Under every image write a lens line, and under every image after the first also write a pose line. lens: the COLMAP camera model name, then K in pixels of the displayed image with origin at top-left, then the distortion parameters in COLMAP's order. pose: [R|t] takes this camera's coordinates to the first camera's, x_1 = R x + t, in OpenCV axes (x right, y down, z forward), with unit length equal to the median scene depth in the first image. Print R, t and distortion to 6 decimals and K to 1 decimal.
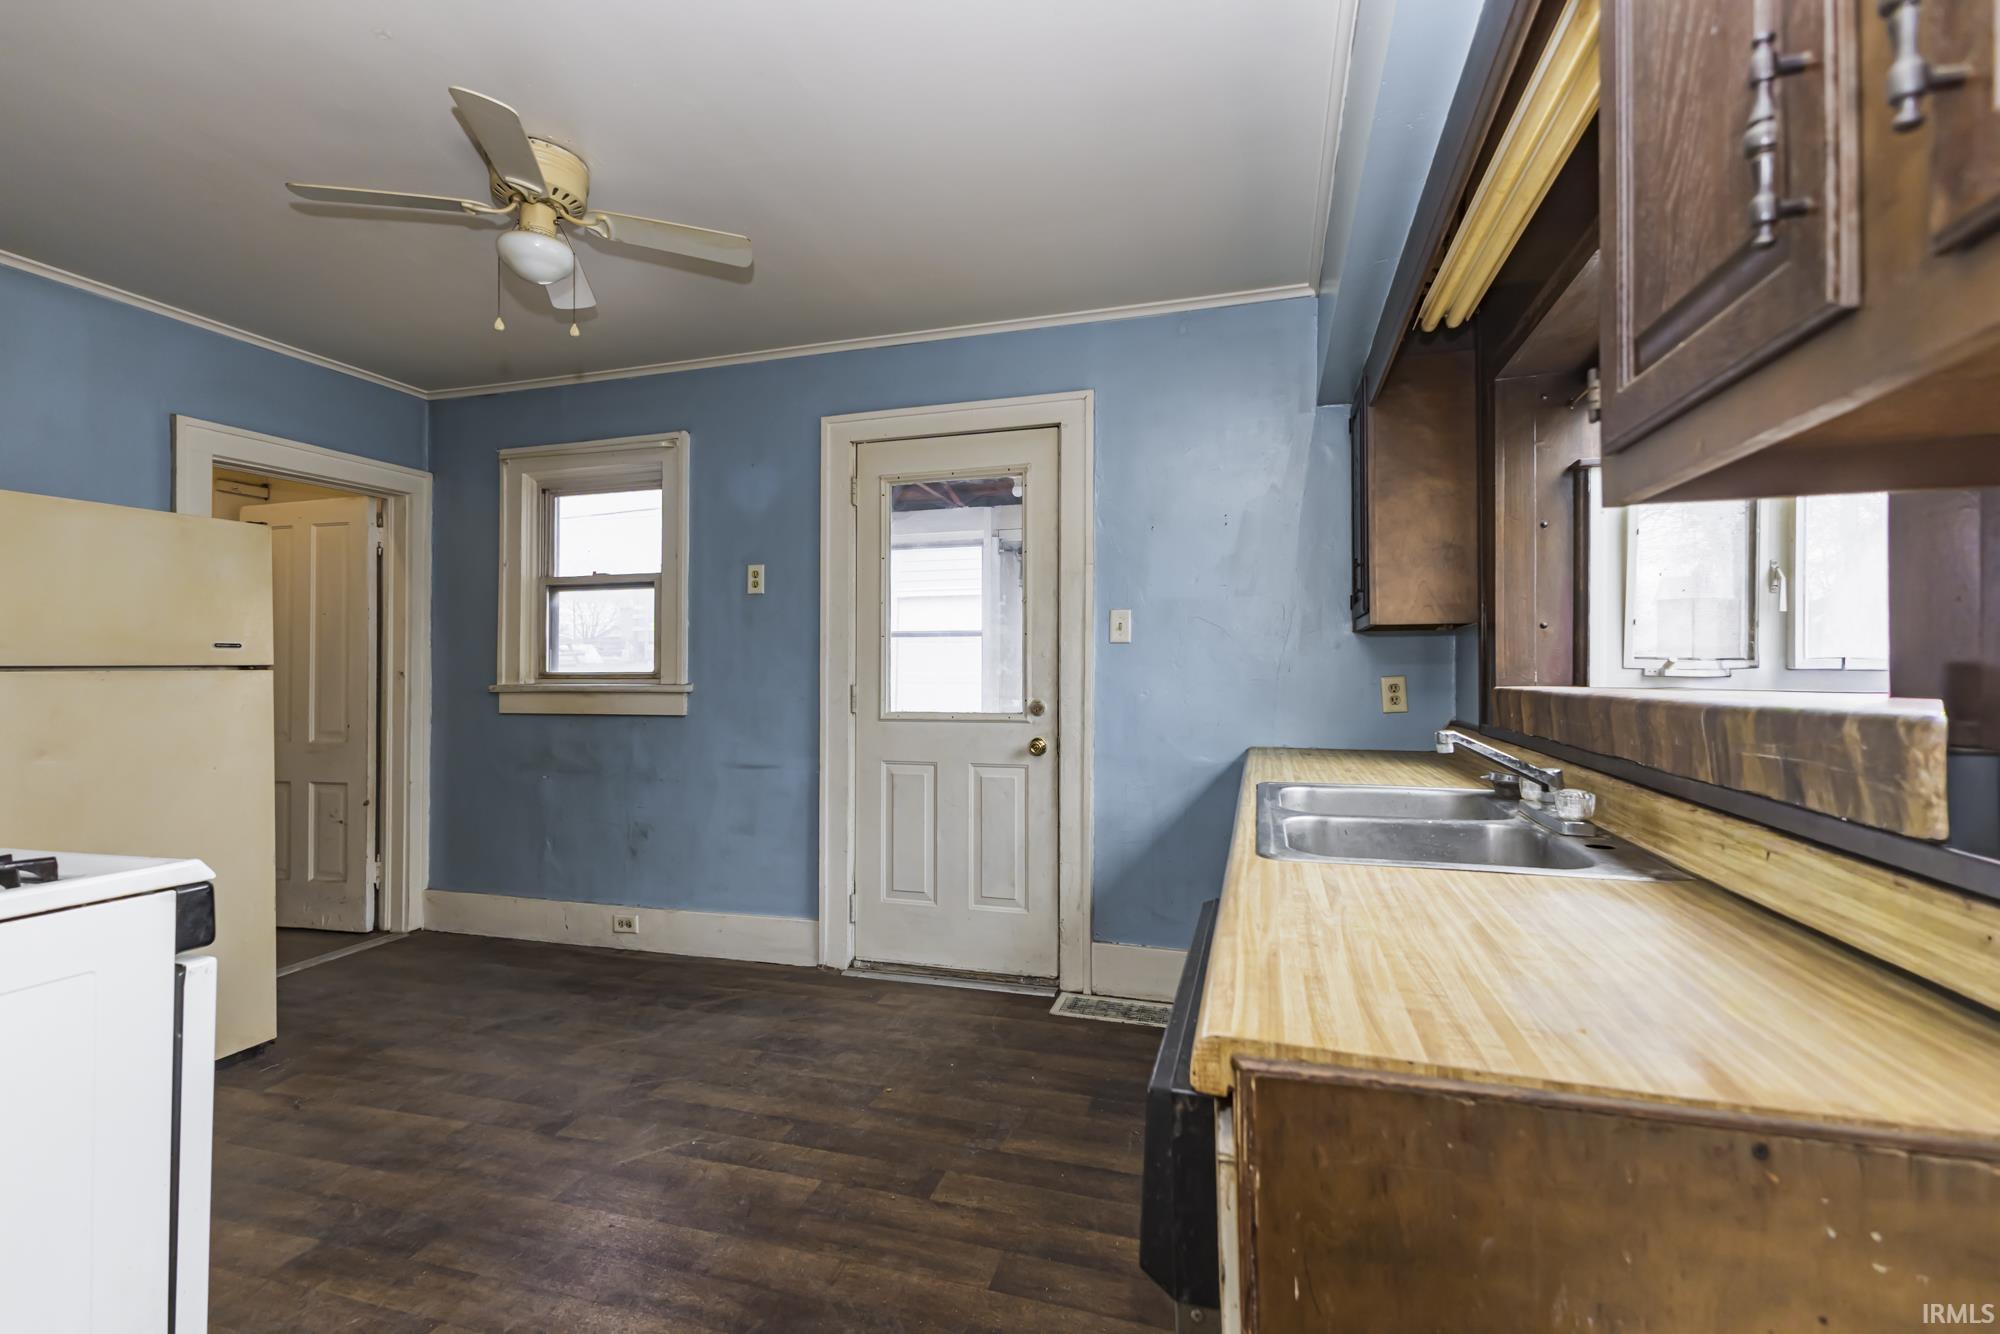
lens RADIAL K [[871.9, 0, 1008.0], [0, 871.9, 661.7], [0, 0, 1]] dist [0.015961, -0.002560]
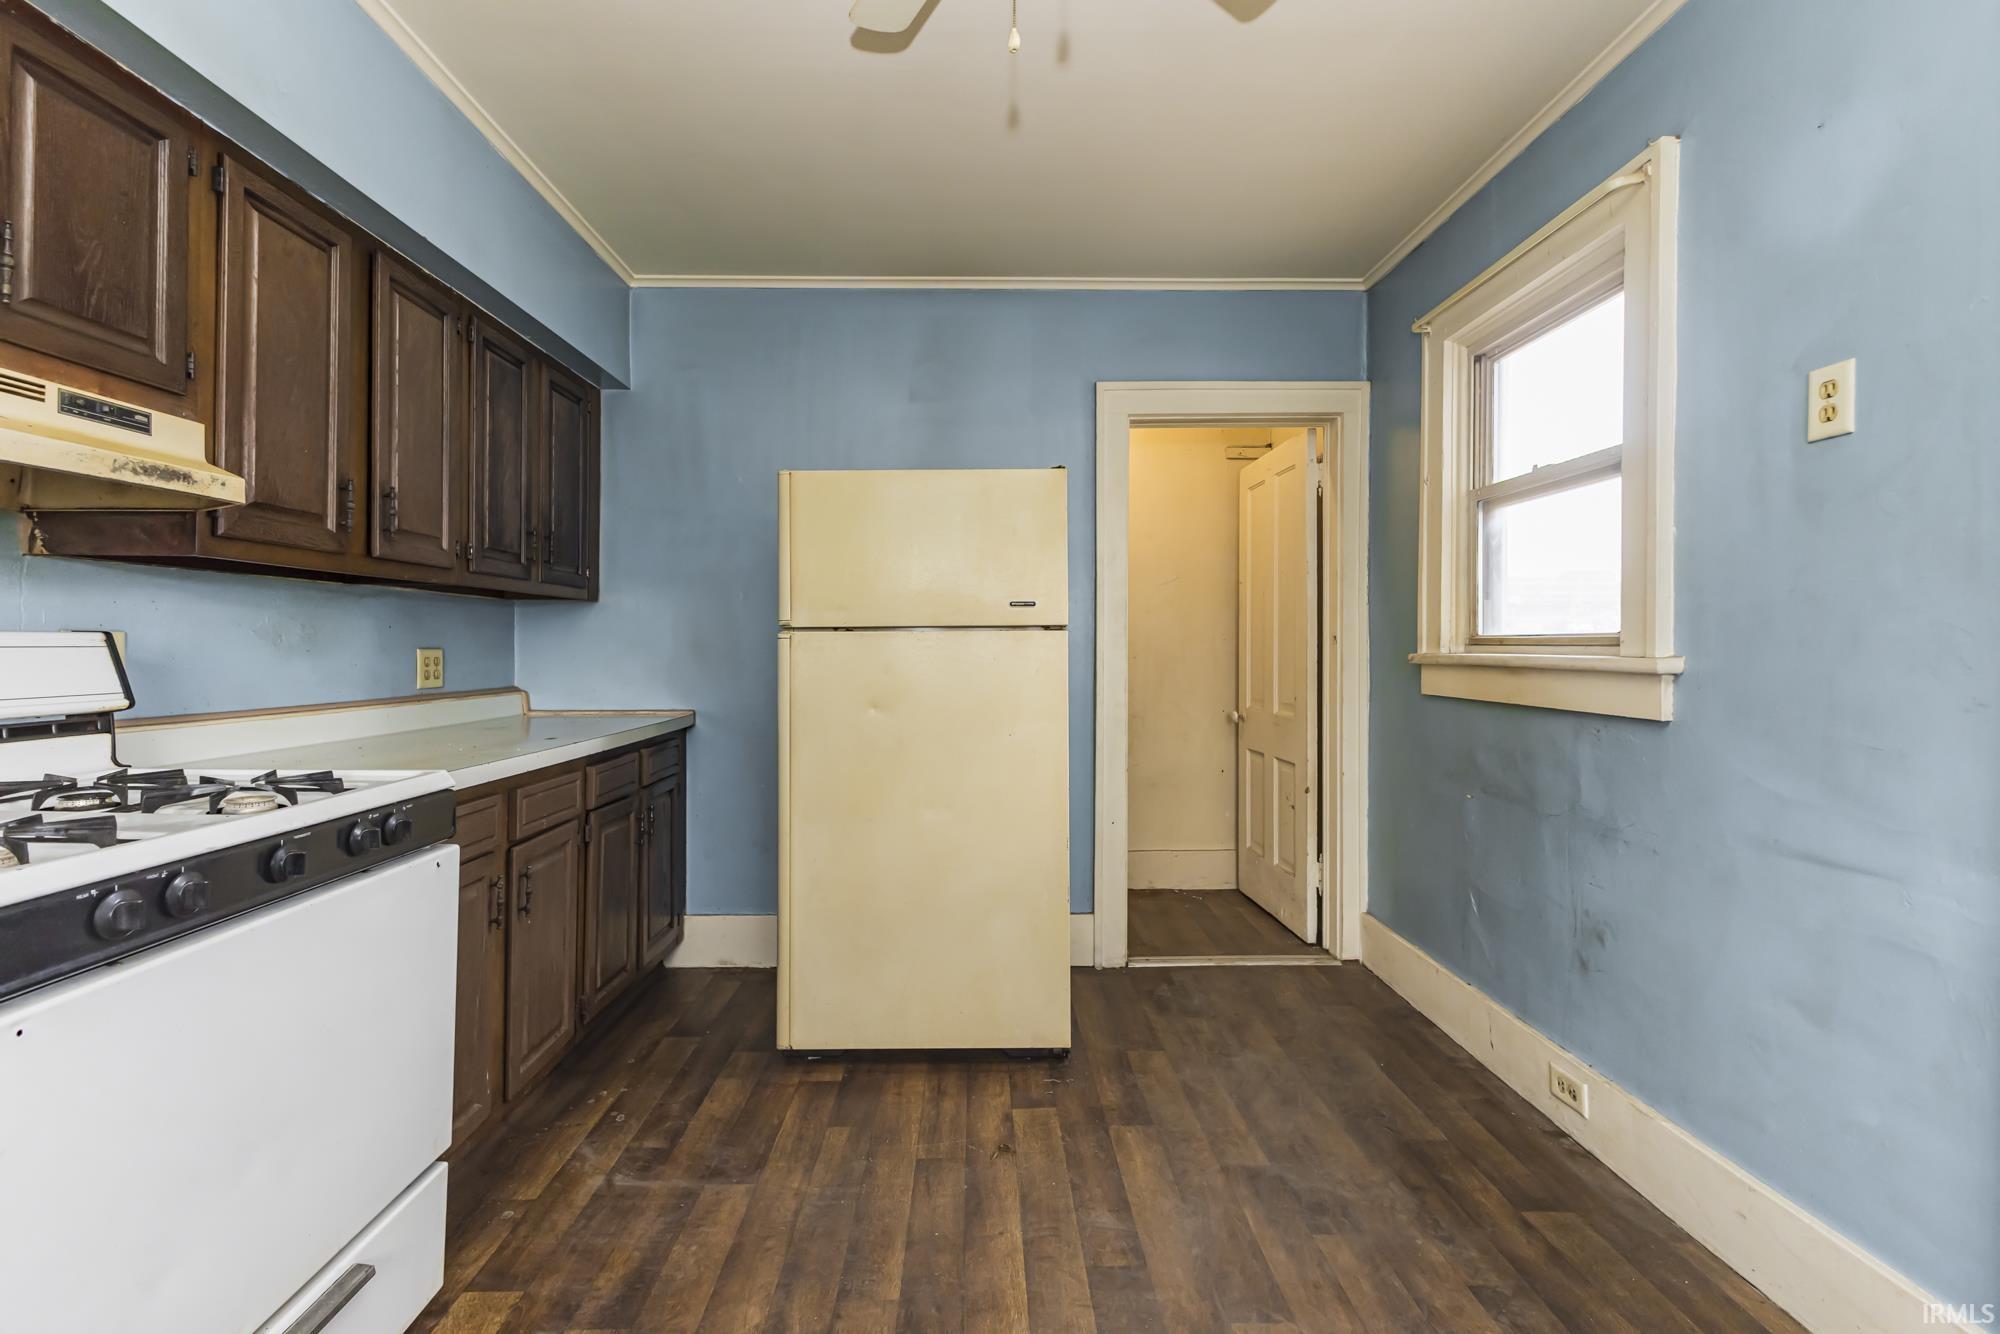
lens RADIAL K [[871.9, 0, 998.9], [0, 871.9, 637.7], [0, 0, 1]] dist [0.015961, -0.002560]
pose [[0.295482, -0.003938, -0.955340, -0.011439], [0.007996, 0.999967, -0.001648, 0.013002], [0.955315, -0.007152, 0.295503, 0.500843]]
